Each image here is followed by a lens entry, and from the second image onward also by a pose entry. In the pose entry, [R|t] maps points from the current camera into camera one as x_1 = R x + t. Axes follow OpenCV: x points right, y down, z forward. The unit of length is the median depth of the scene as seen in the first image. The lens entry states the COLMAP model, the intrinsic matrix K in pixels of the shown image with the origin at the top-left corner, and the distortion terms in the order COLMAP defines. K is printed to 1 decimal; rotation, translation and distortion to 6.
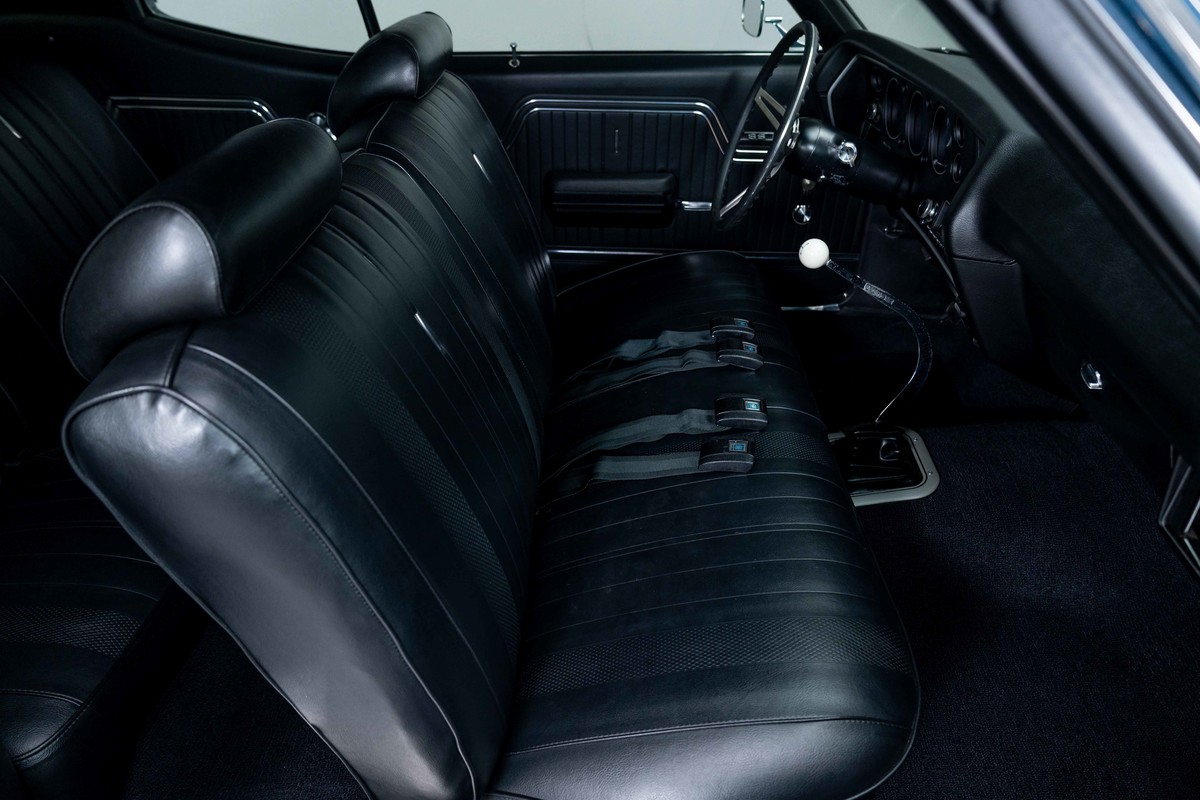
lens RADIAL K [[758.6, 0, 613.1], [0, 758.6, 396.2], [0, 0, 1]] dist [-0.002365, -0.001646]
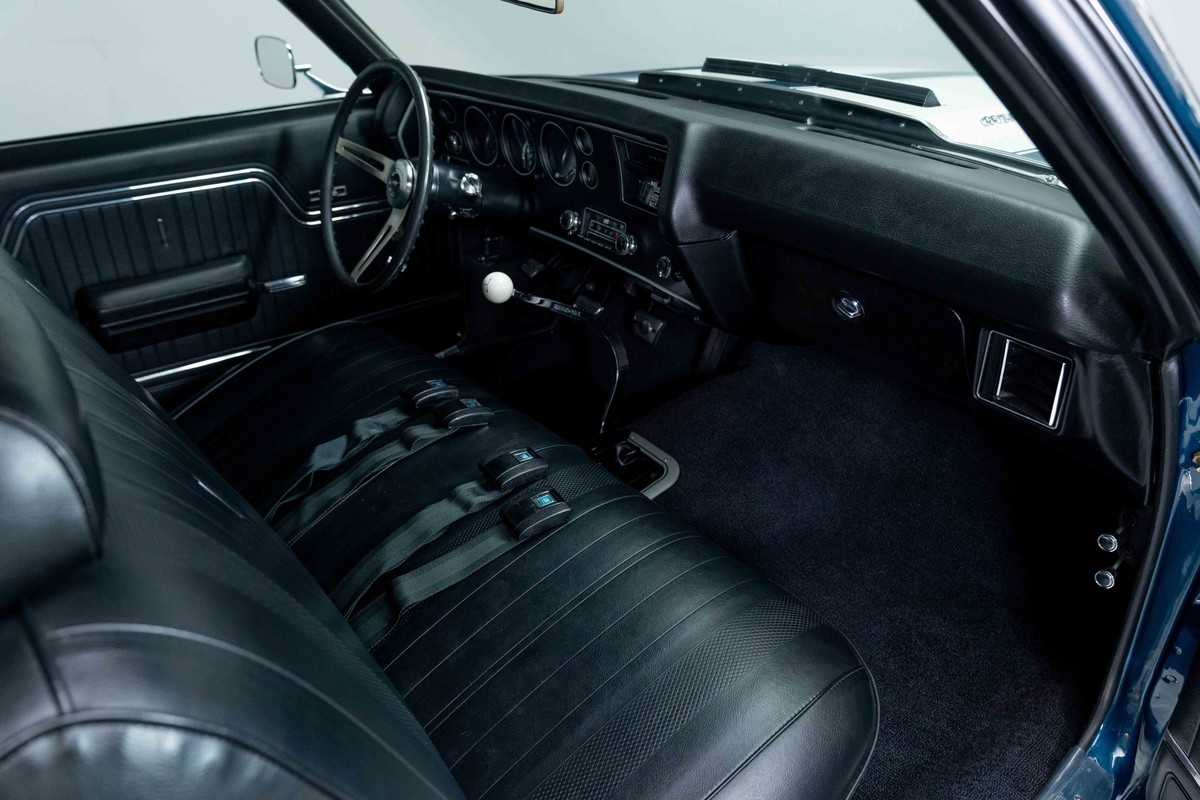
lens RADIAL K [[819.1, 0, 596.0], [0, 819.1, 396.6], [0, 0, 1]] dist [-0.022718, 0.027745]
pose [[0.782433, -0.320885, 0.533696, -0.202547], [0.363656, 0.931150, 0.026711, -0.039298], [-0.505522, 0.173182, 0.845254, 0.087582]]
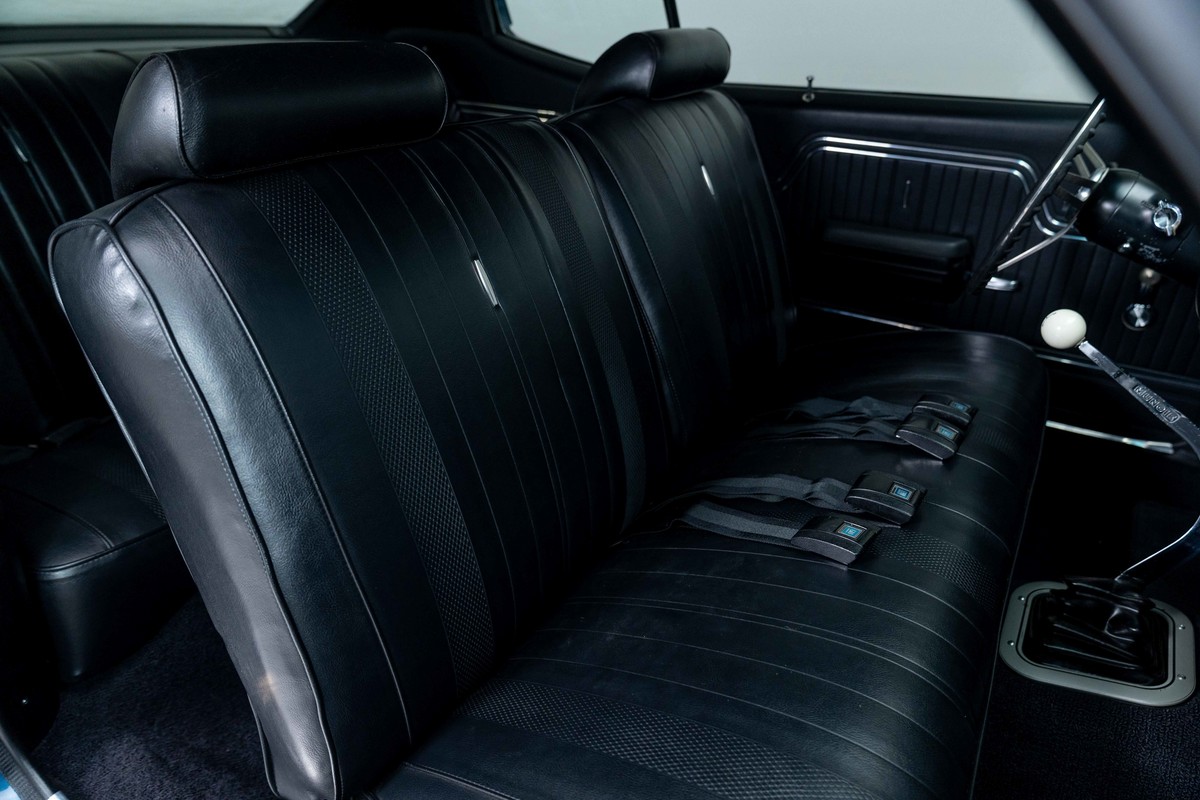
lens RADIAL K [[771.9, 0, 628.8], [0, 771.9, 401.2], [0, 0, 1]] dist [-0.006186, 0.000541]
pose [[0.879720, 0.231209, -0.415493, 0.195143], [-0.273870, 0.960701, -0.045263, 0.028181], [0.388699, 0.153610, 0.908470, 0.139114]]
